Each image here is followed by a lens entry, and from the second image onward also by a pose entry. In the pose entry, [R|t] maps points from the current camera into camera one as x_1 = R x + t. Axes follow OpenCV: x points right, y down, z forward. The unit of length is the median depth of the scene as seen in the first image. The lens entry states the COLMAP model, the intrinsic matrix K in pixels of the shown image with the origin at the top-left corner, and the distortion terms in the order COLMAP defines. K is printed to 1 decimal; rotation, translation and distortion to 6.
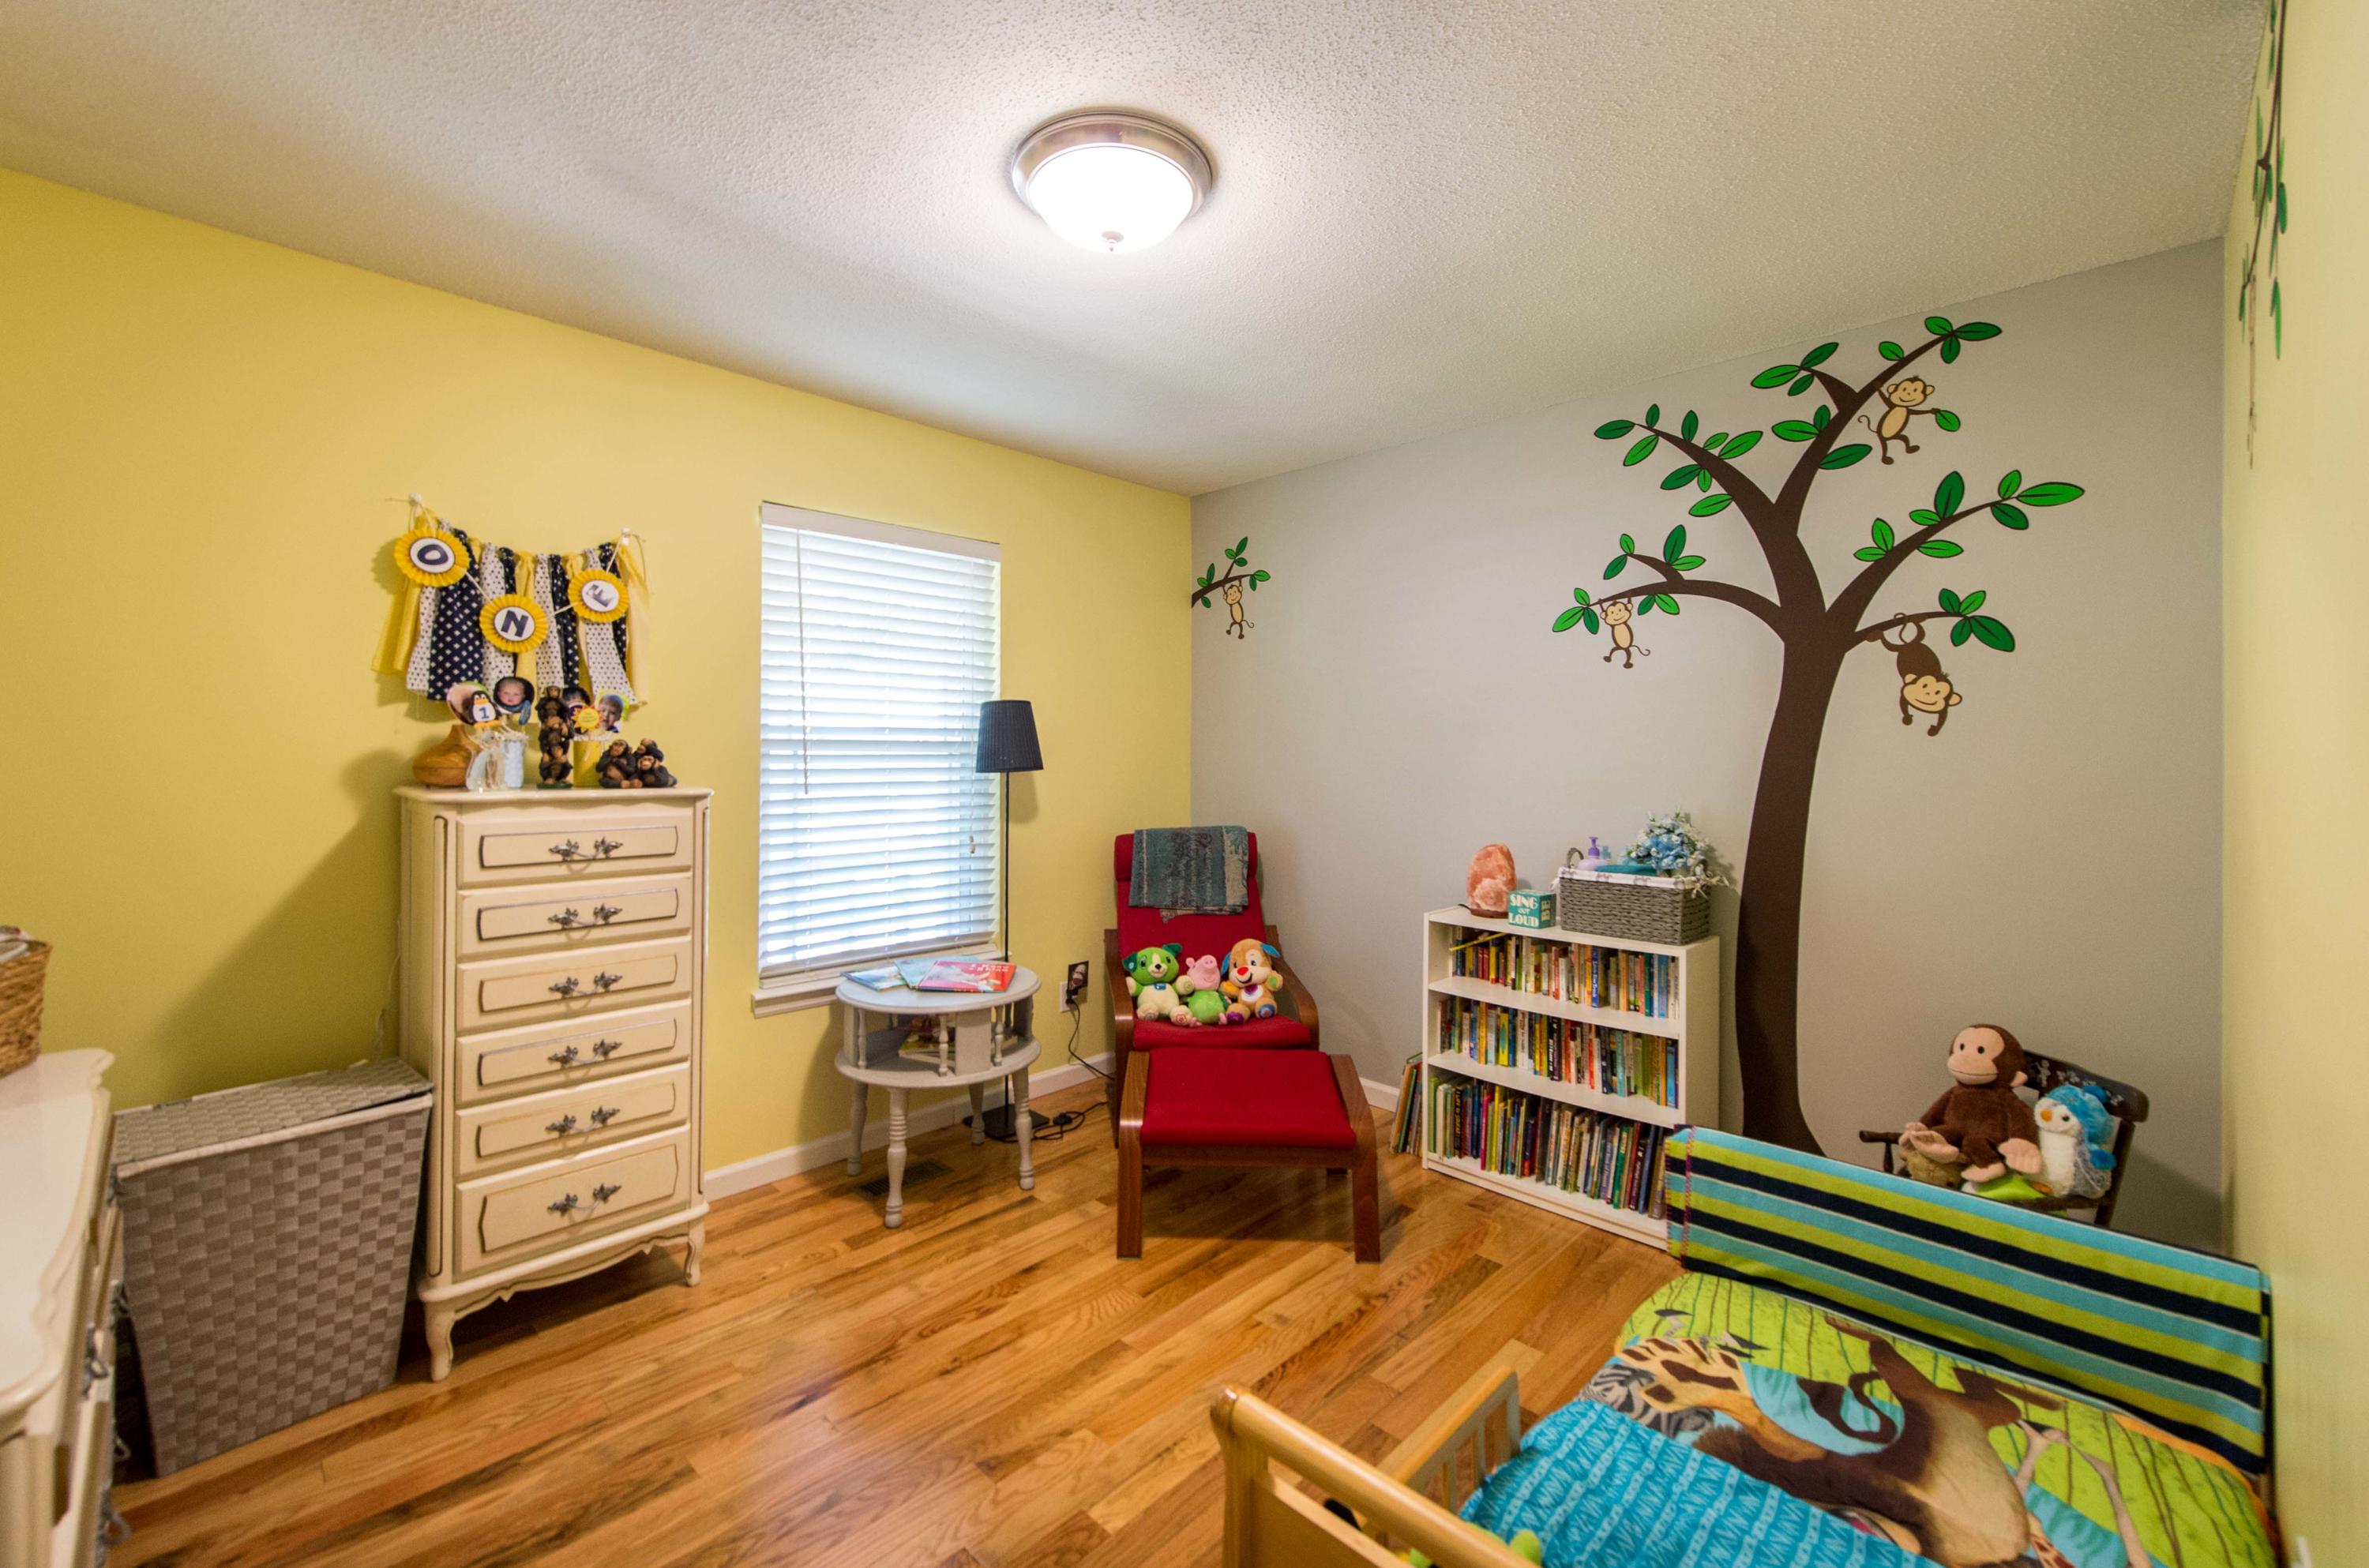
lens RADIAL K [[953.3, 0, 1181.4], [0, 953.3, 749.6], [0, 0, 1]] dist [0.000694, 0.000152]
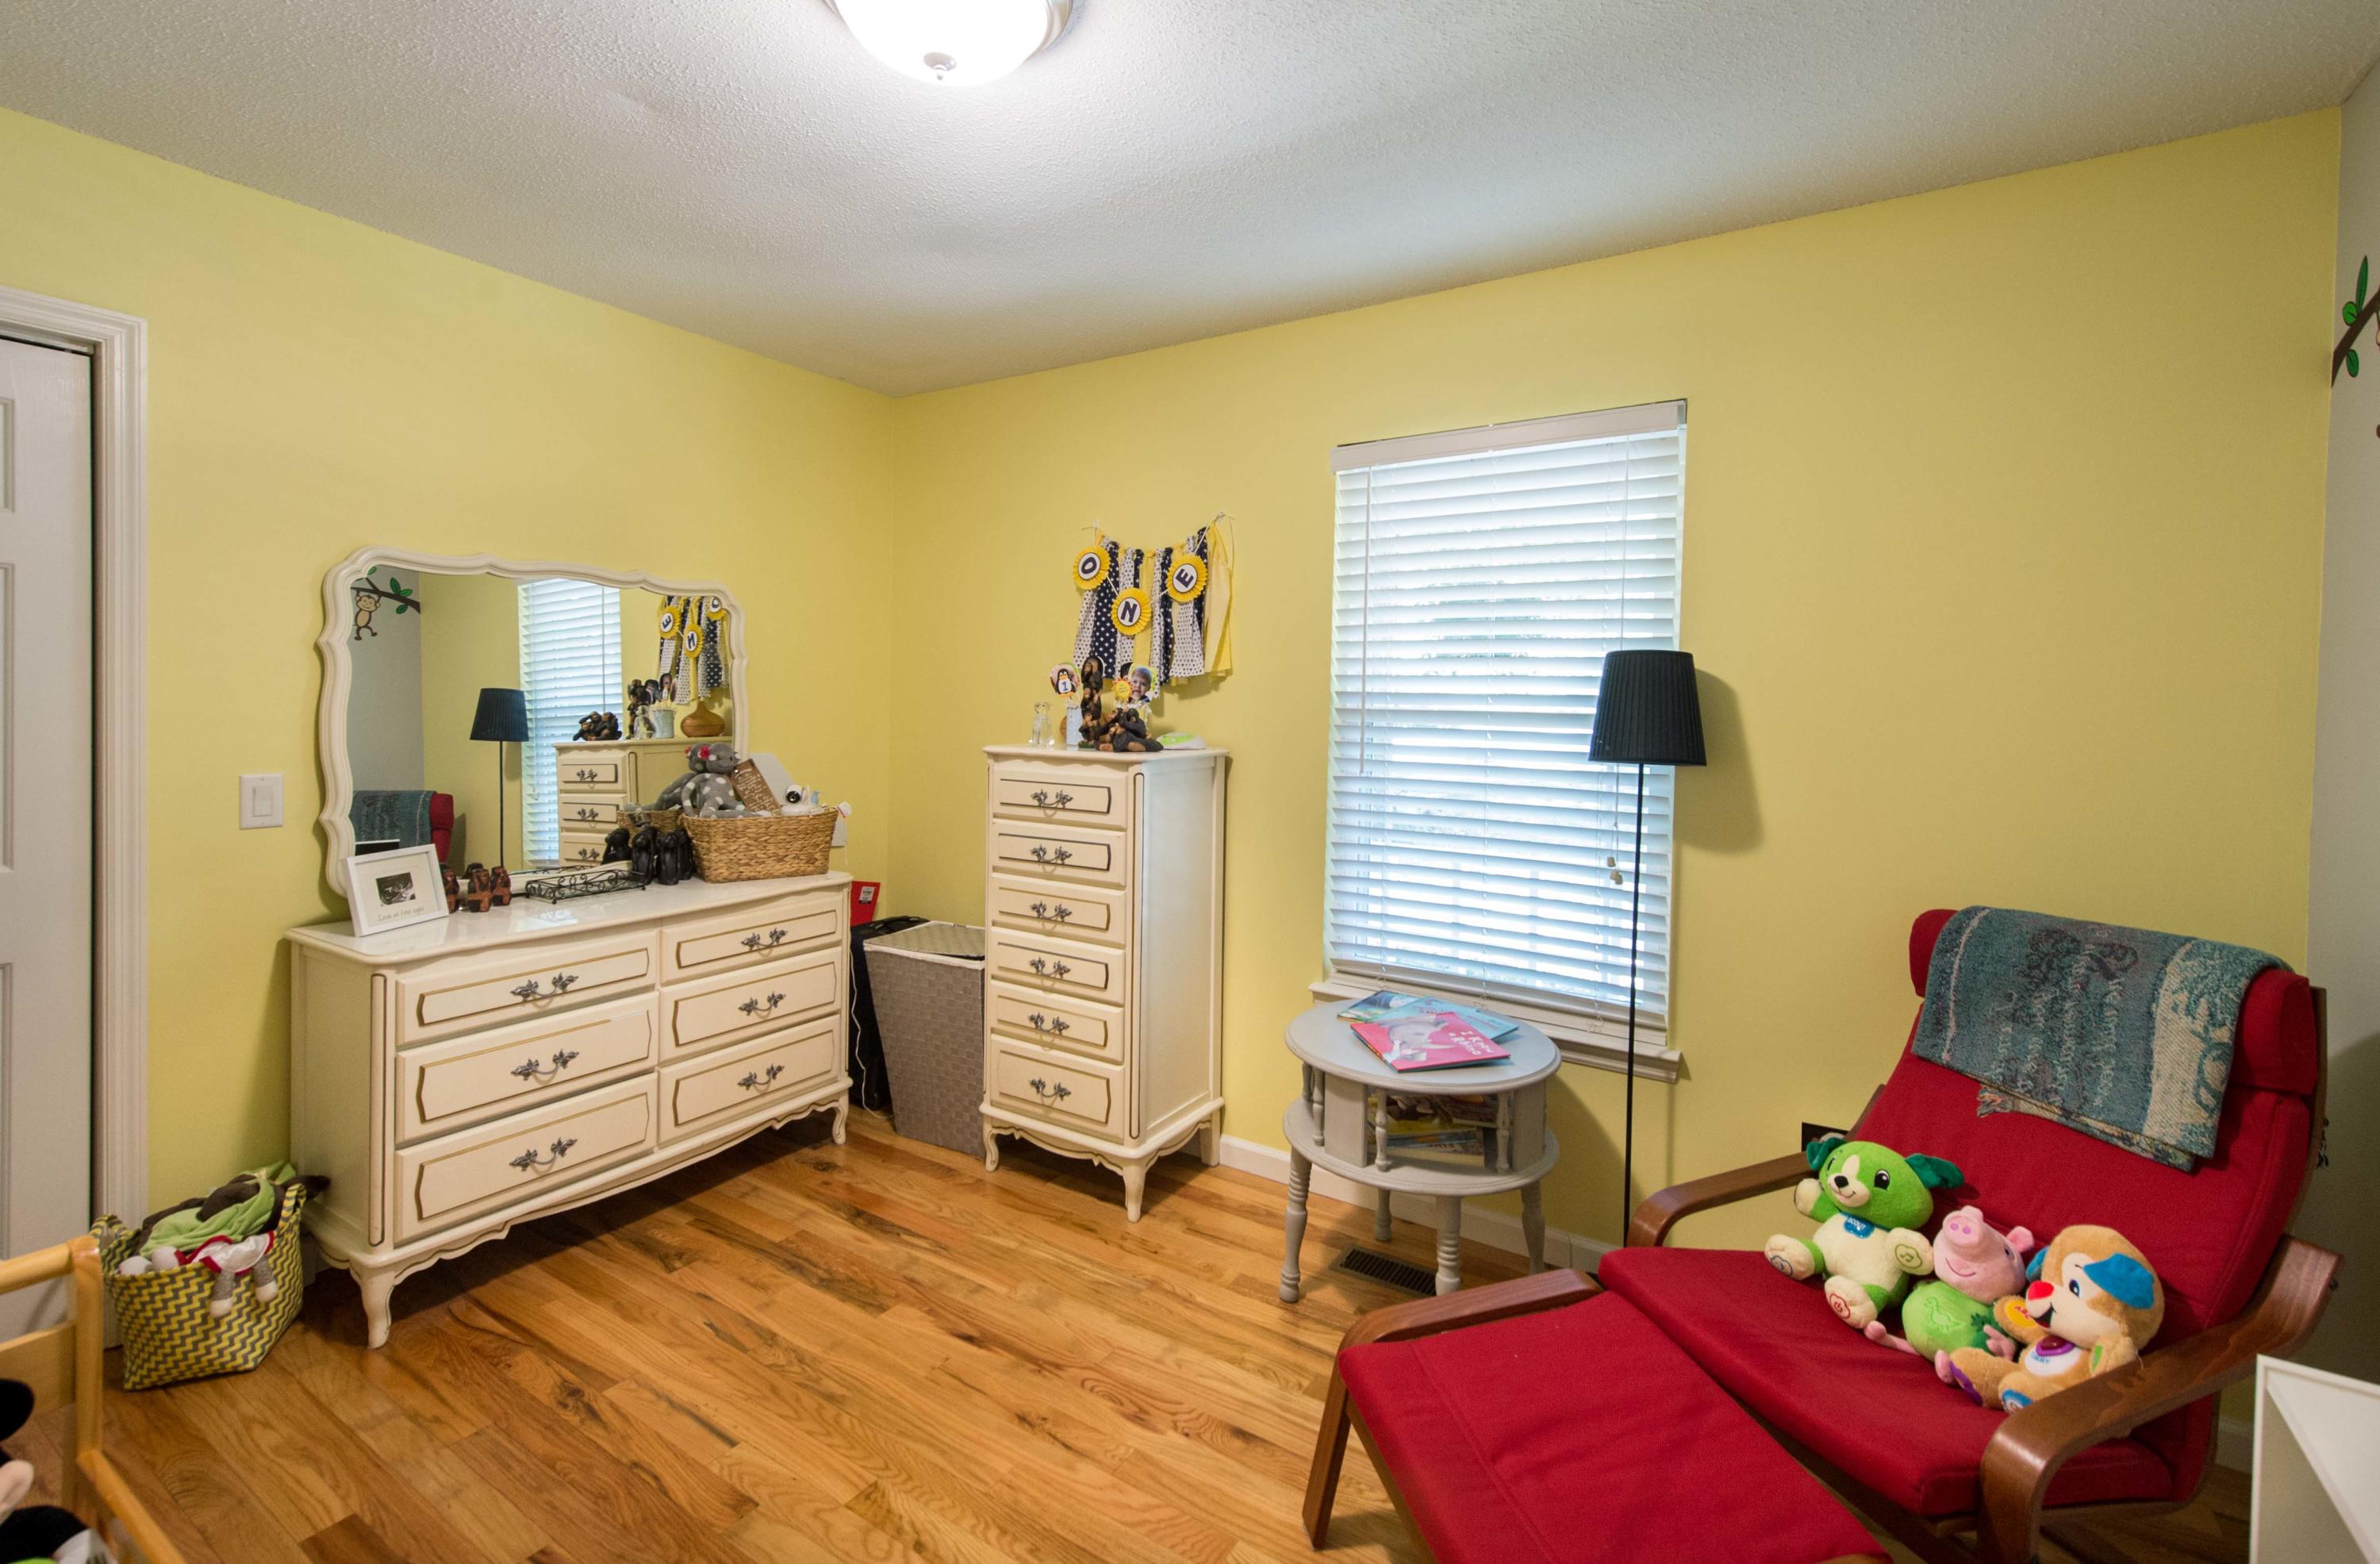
lens RADIAL K [[1058.2, 0, 1185.2], [0, 1058.2, 716.3], [0, 0, 1]] dist [0.012872, 0.000059]
pose [[0.191045, 0.018270, -0.981411, 0.615940], [-0.015562, 0.999757, 0.015582, -0.019946], [0.981458, 0.012296, 0.191283, 0.779230]]
